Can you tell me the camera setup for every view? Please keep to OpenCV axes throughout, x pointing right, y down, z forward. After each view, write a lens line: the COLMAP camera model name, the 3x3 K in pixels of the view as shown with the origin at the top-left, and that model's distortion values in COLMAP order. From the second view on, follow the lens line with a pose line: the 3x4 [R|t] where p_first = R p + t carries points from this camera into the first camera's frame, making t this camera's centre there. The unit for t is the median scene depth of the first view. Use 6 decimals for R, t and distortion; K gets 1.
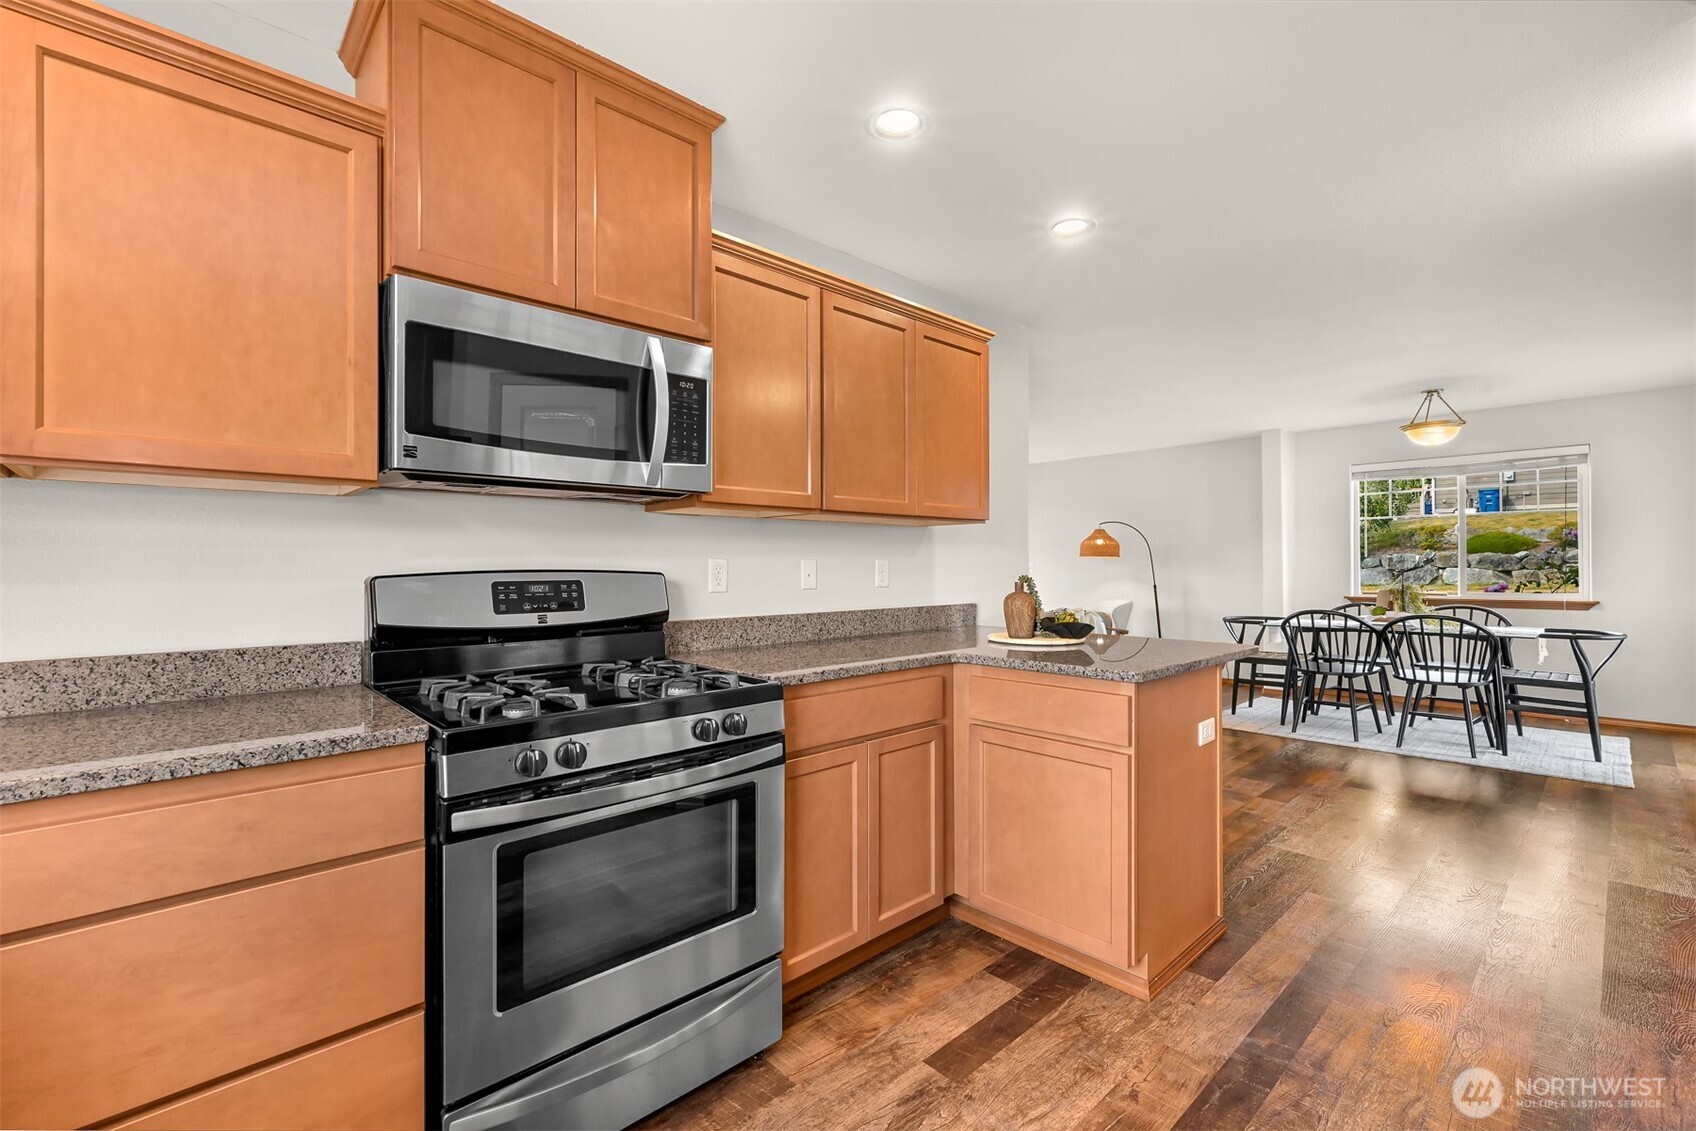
lens RADIAL K [[721.7, 0, 854.2], [0, 721.7, 560.6], [0, 0, 1]] dist [-0.001844, -0.000223]
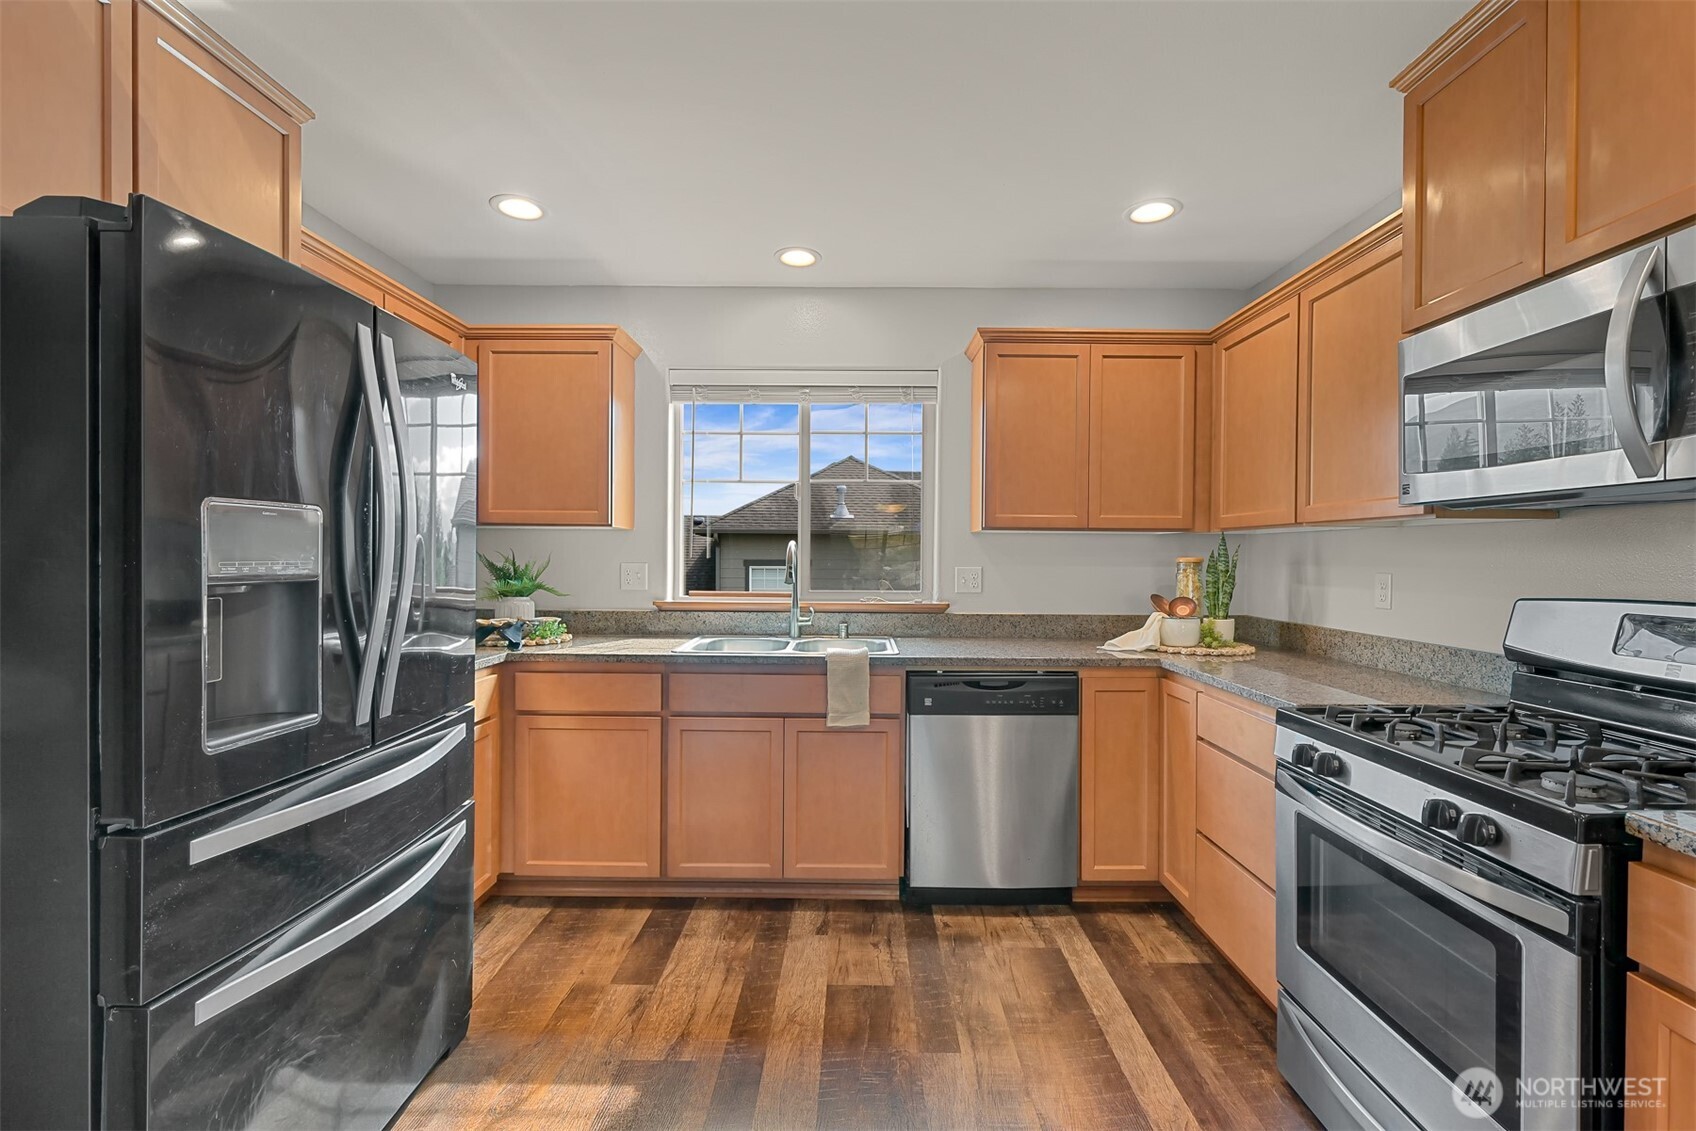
lens RADIAL K [[776.2, 0, 857.4], [0, 776.2, 565.7], [0, 0, 1]] dist [-0.000124, -0.000685]
pose [[-0.691045, -0.005191, -0.722793, 0.503383], [-0.010457, 0.999941, 0.002817, -0.008054], [0.722736, 0.009505, -0.691059, 0.713436]]
